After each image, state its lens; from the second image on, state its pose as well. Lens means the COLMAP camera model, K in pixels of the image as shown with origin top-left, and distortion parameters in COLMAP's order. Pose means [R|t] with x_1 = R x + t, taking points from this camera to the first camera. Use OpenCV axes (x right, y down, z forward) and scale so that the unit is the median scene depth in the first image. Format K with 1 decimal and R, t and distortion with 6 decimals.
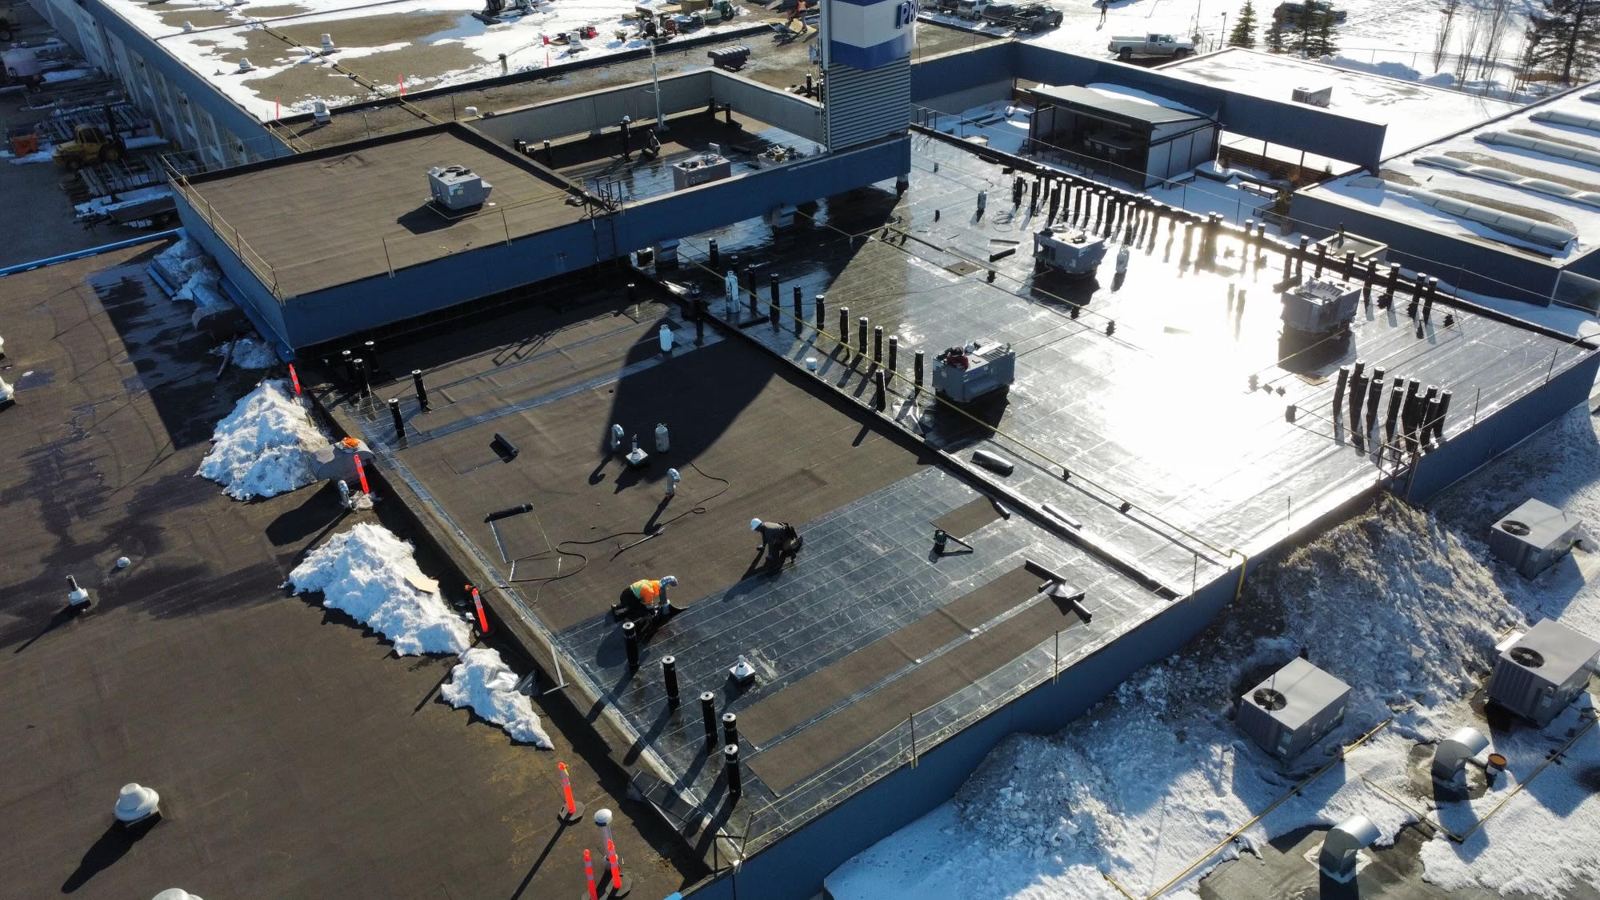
lens RADIAL K [[1212.7, 0, 796.6], [0, 1212.7, 450.3], [0, 0, 1]] dist [-0.002471, 0.002676]
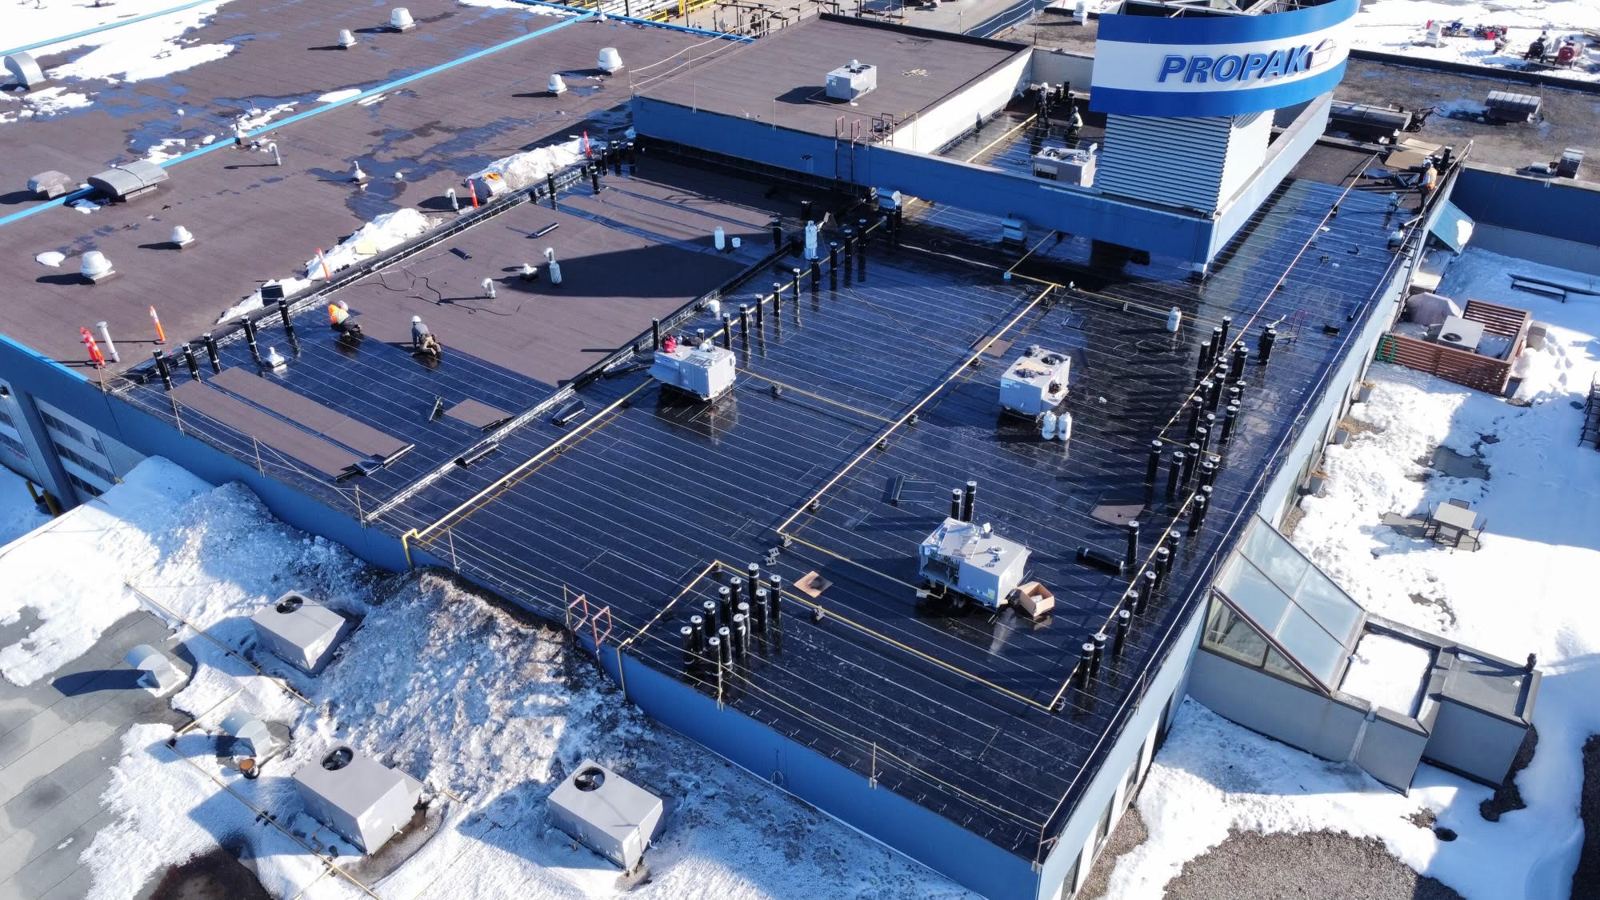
lens RADIAL K [[1212.7, 0, 796.8], [0, 1212.7, 450.7], [0, 0, 1]] dist [-0.002471, 0.002676]
pose [[0.336279, 0.555672, -0.760358, 1.273931], [-0.477229, 0.796585, 0.371086, -0.551301], [0.811892, 0.238076, 0.533058, 0.673314]]
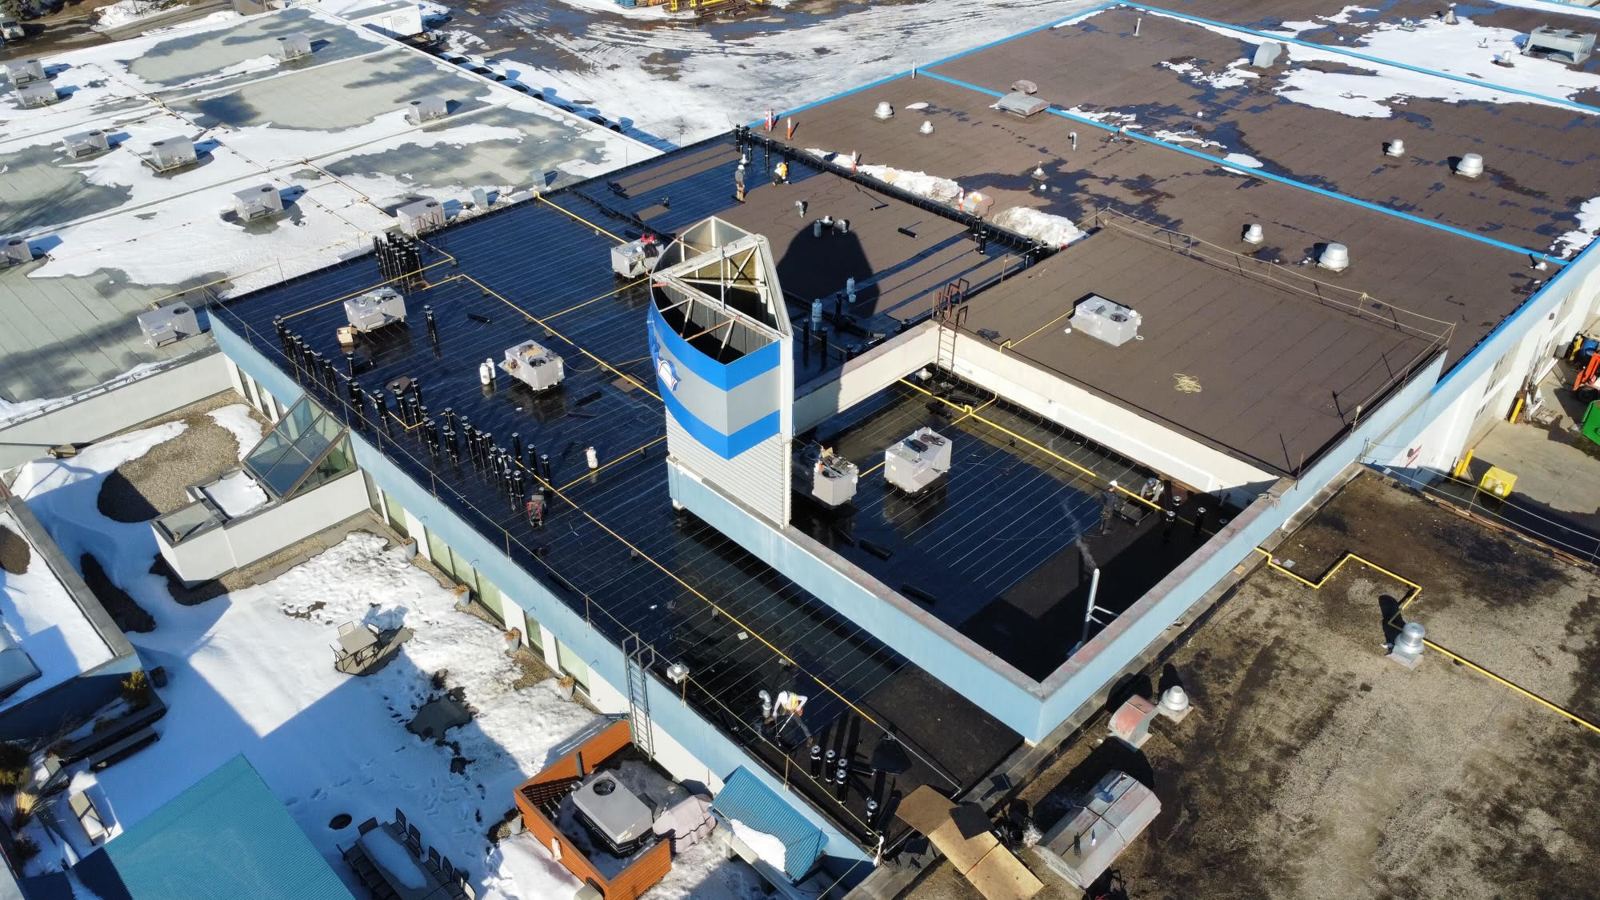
lens RADIAL K [[1212.7, 0, 800.1], [0, 1212.7, 450.7], [0, 0, 1]] dist [-0.002471, 0.002676]
pose [[-0.988407, 0.114131, -0.100125, 0.145874], [-0.045768, 0.404817, 0.913252, -1.827757], [0.144763, 0.907247, -0.394900, 2.413595]]
